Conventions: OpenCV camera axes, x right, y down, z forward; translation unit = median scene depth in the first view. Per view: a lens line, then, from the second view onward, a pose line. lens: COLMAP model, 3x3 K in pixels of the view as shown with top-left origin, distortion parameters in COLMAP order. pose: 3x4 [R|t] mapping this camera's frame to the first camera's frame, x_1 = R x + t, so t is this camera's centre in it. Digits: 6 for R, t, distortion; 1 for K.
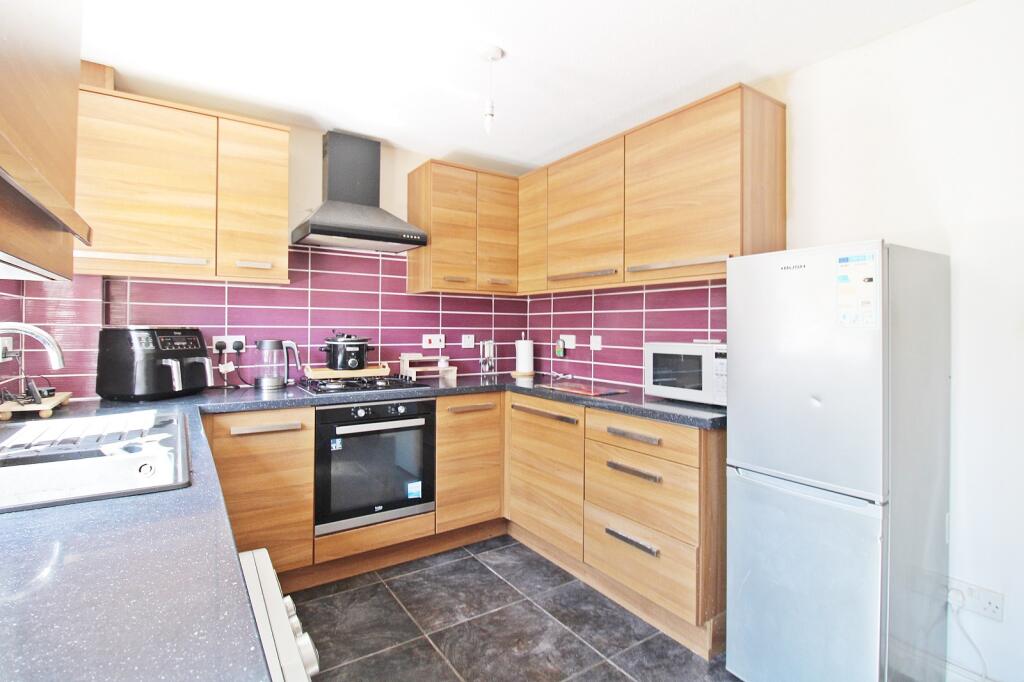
lens RADIAL K [[488.2, 0, 512.8], [0, 488.2, 329.2], [0, 0, 1]] dist [0.001288, -0.014672]
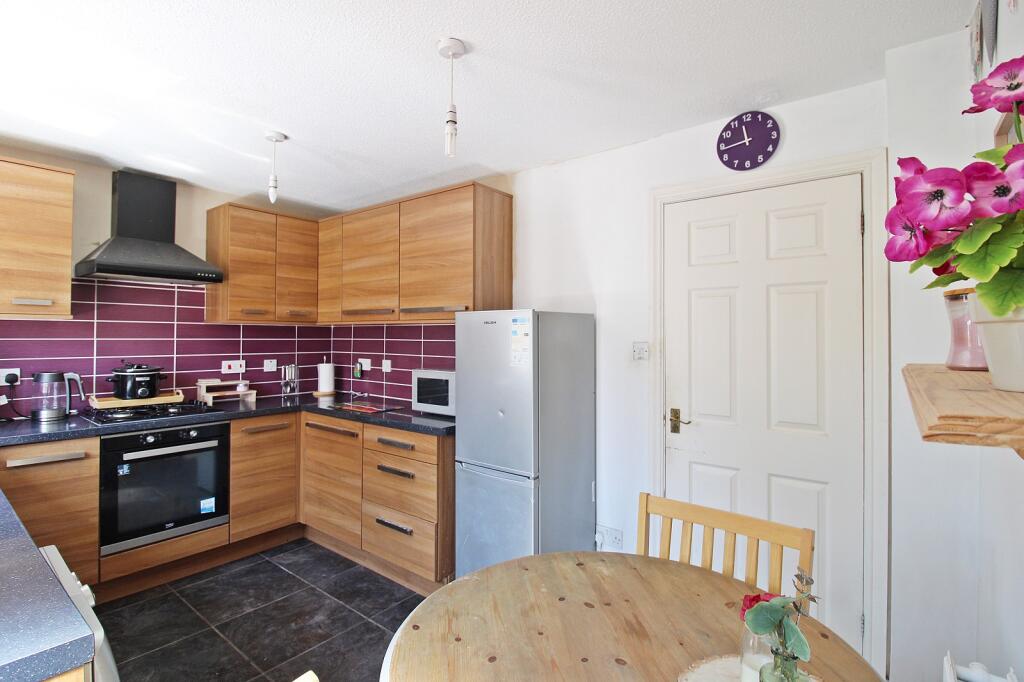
lens RADIAL K [[488.2, 0, 512.8], [0, 488.2, 329.2], [0, 0, 1]] dist [0.001288, -0.014672]
pose [[0.951968, 0.002018, 0.306192, 0.117954], [0.001566, 0.999933, -0.011458, -0.056120], [-0.306195, 0.011387, 0.951901, -0.263528]]
